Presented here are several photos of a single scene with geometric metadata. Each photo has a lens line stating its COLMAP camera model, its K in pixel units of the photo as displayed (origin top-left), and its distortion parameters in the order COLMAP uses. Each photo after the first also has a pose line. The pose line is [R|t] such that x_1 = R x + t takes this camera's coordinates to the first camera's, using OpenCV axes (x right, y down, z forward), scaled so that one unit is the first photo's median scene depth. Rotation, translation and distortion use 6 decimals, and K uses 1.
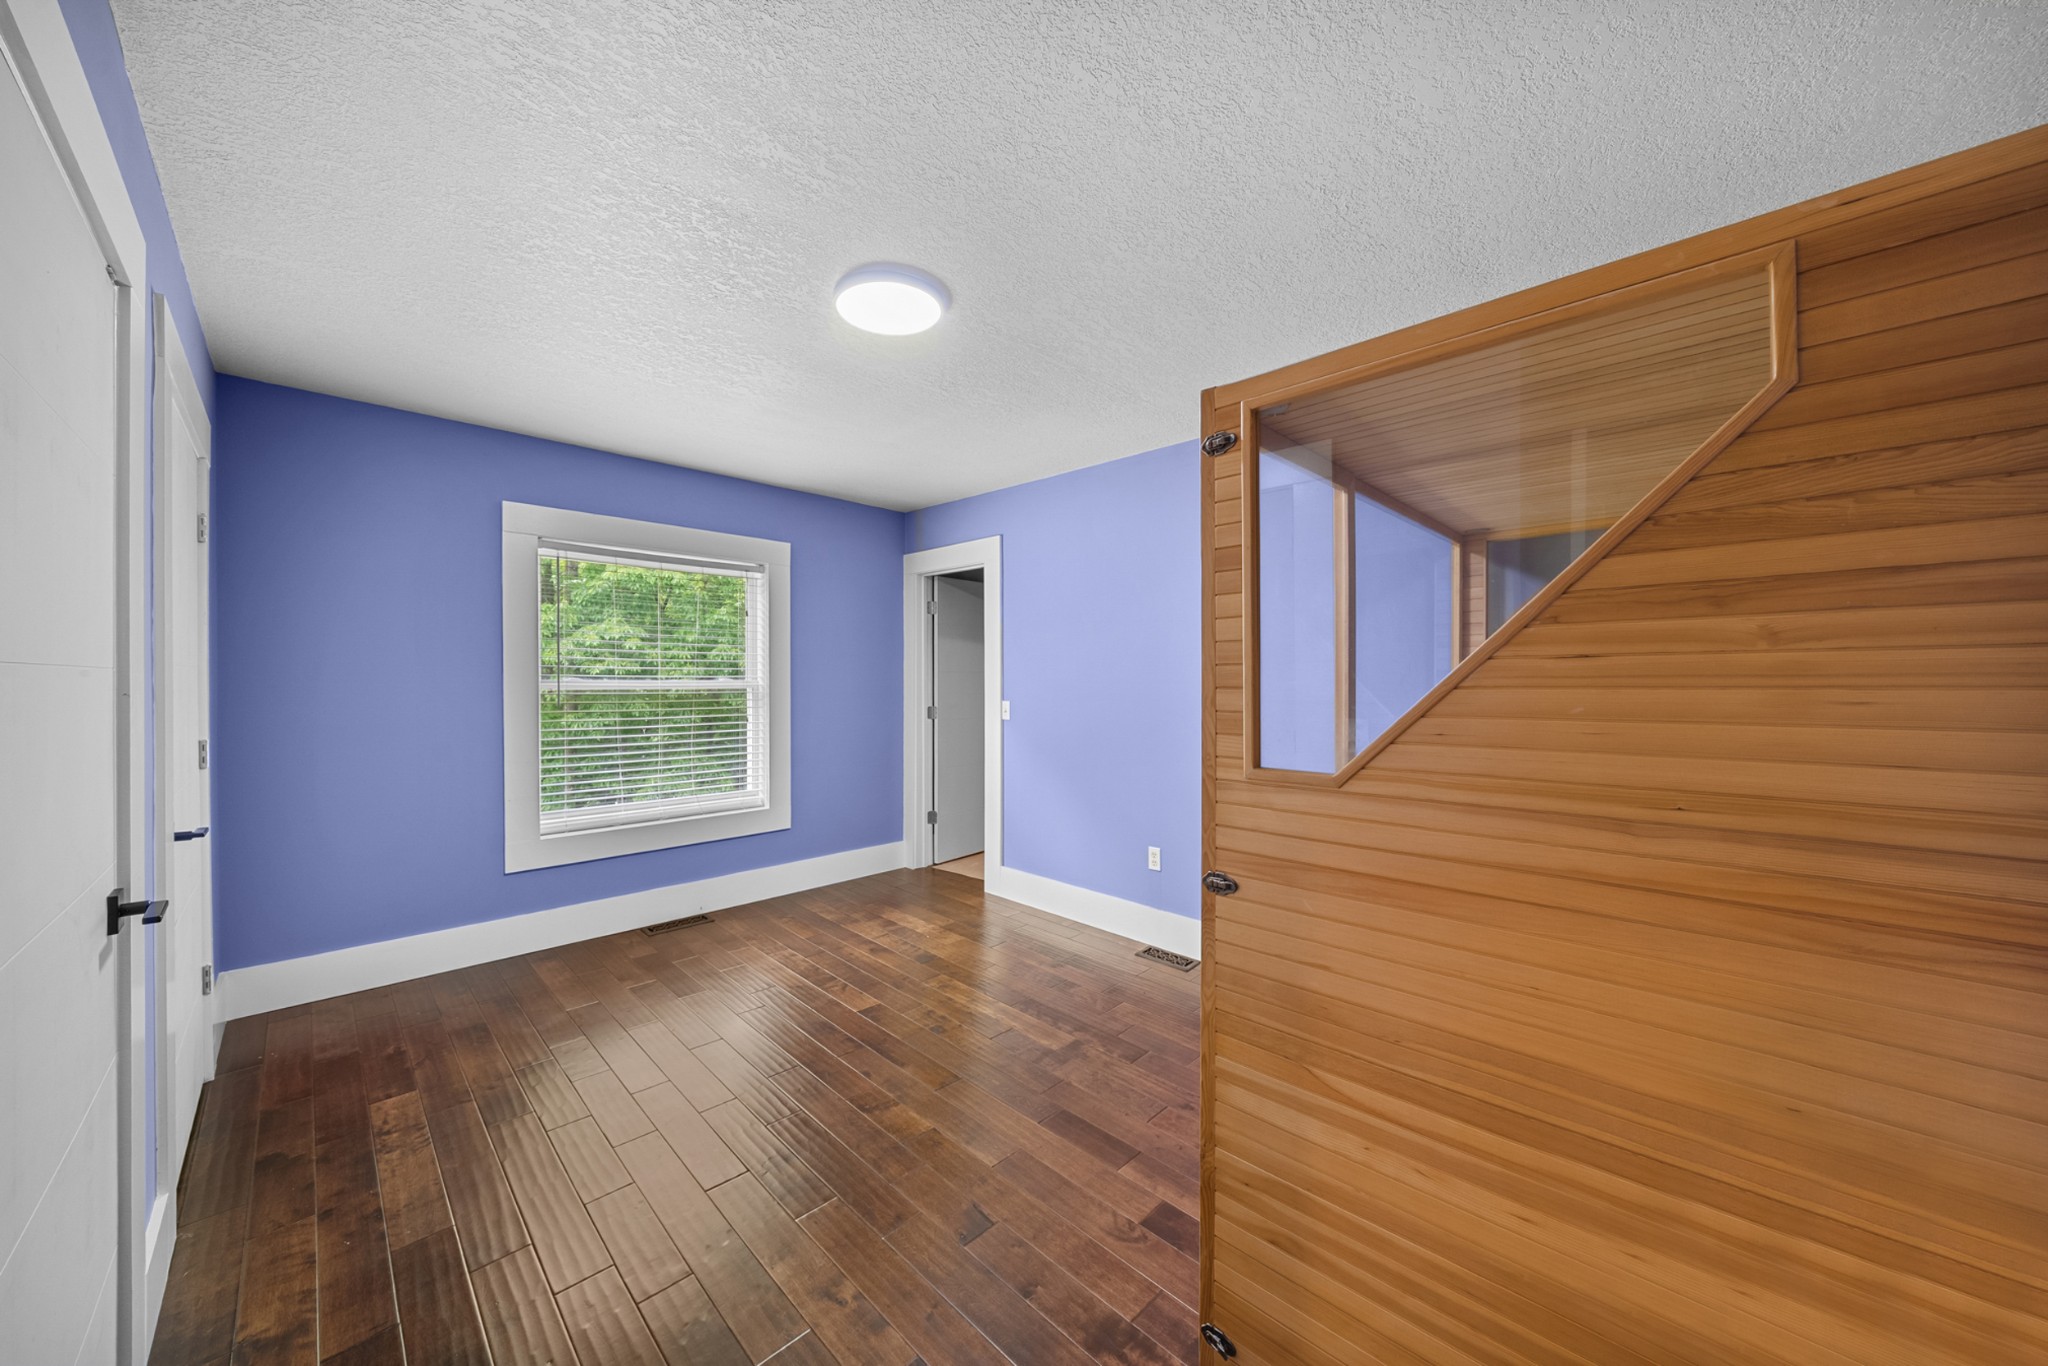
lens RADIAL K [[702.9, 0, 1023.2], [0, 702.9, 684.5], [0, 0, 1]] dist [-0.008946, 0.000305]
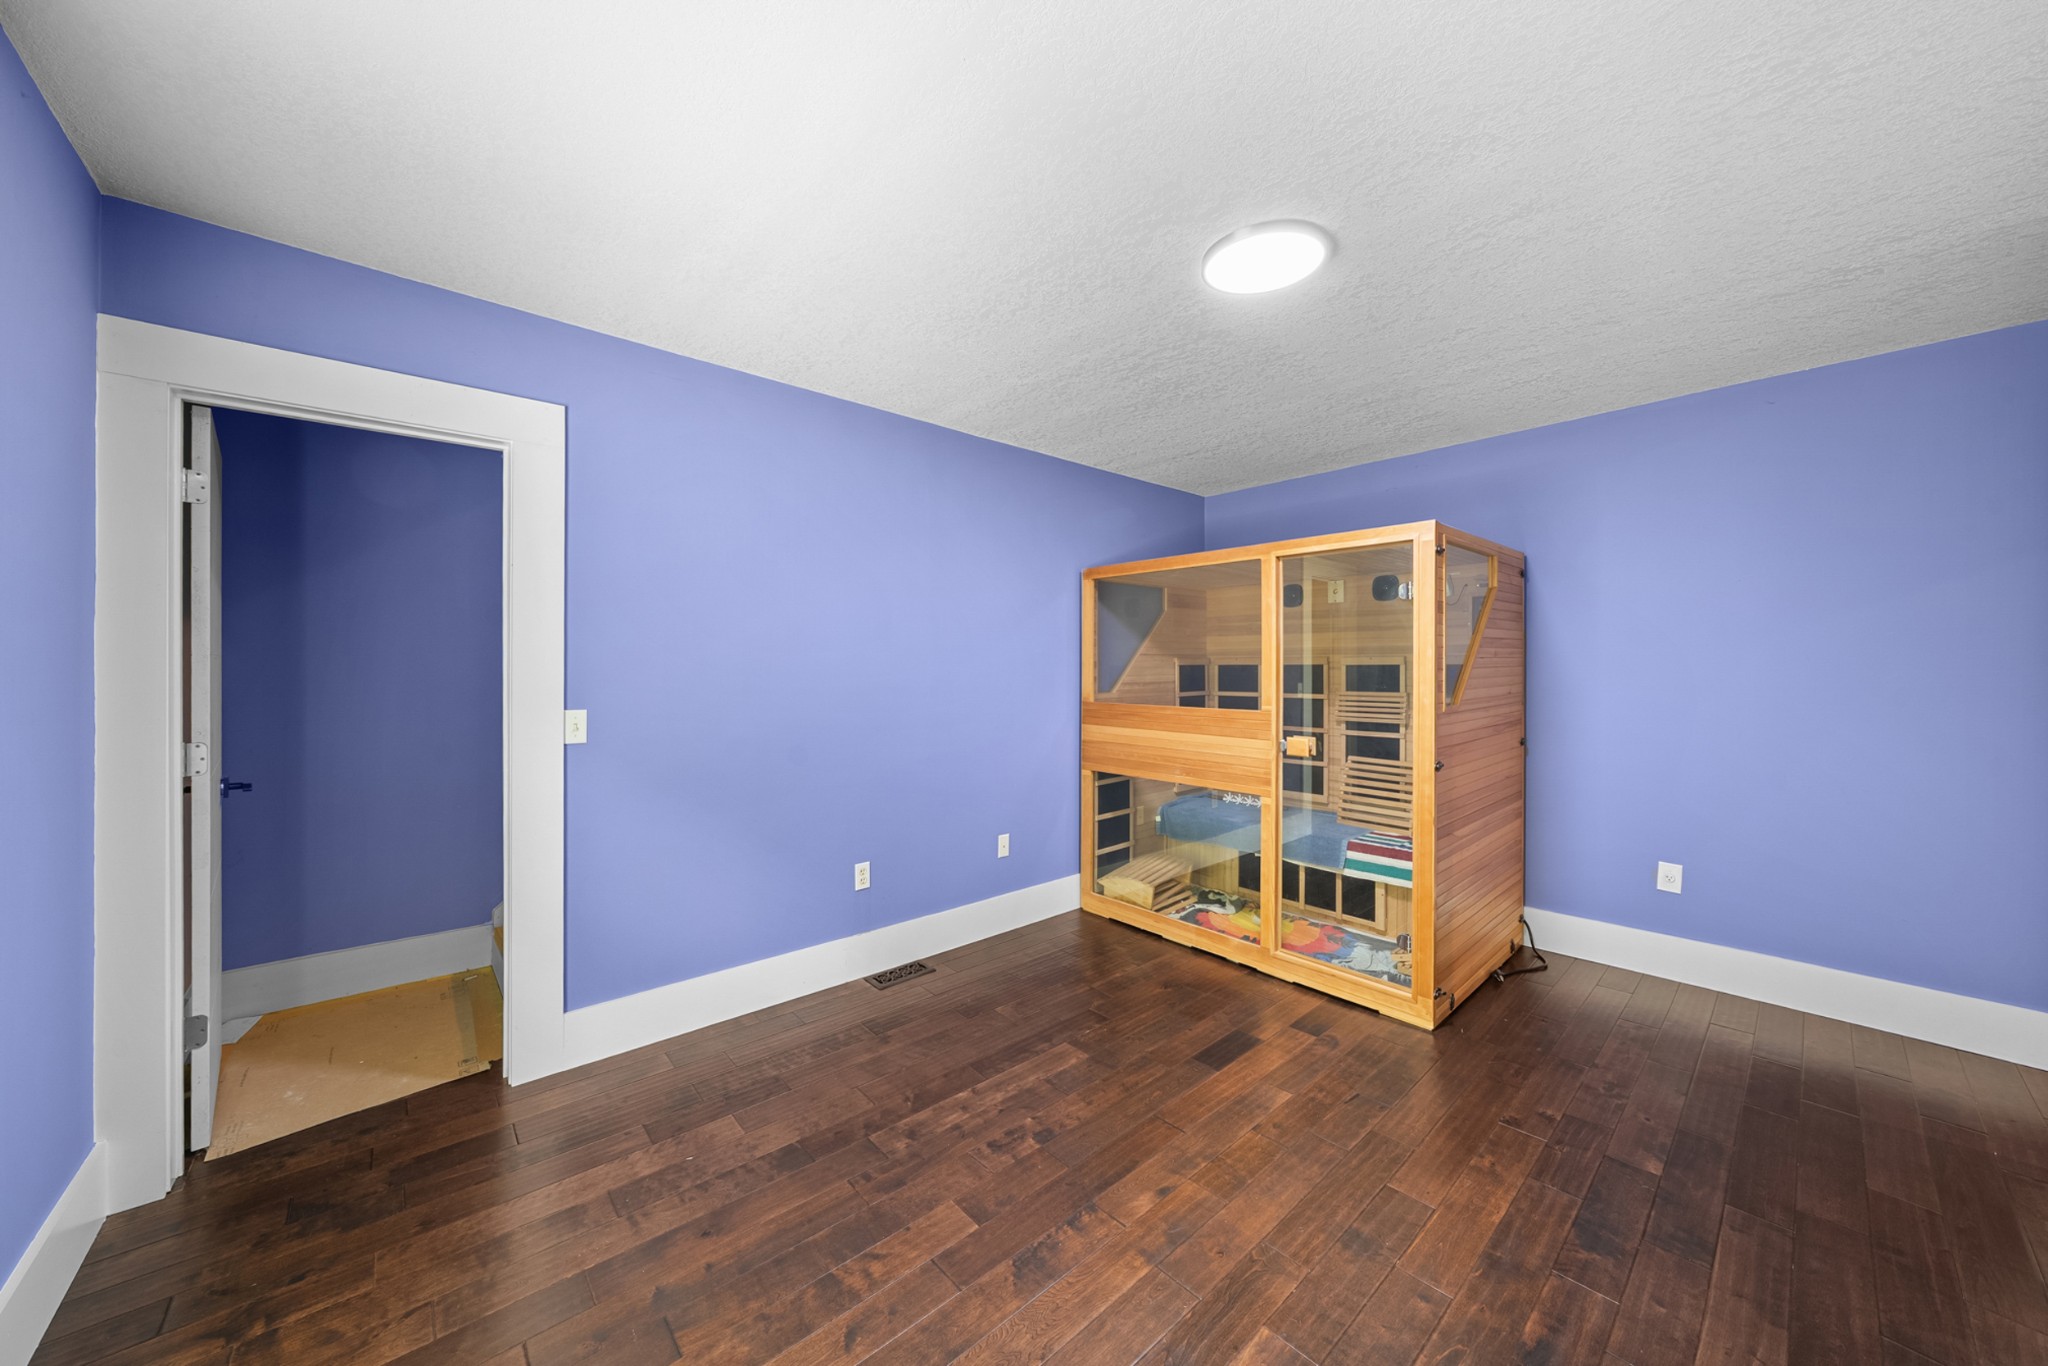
lens RADIAL K [[702.9, 0, 1021.7], [0, 702.9, 665.0], [0, 0, 1]] dist [-0.008946, 0.000305]
pose [[0.079435, 0.003926, 0.996832, -0.677963], [0.008914, 0.999949, -0.004649, -0.008448], [-0.996800, 0.009255, 0.079396, 0.742873]]
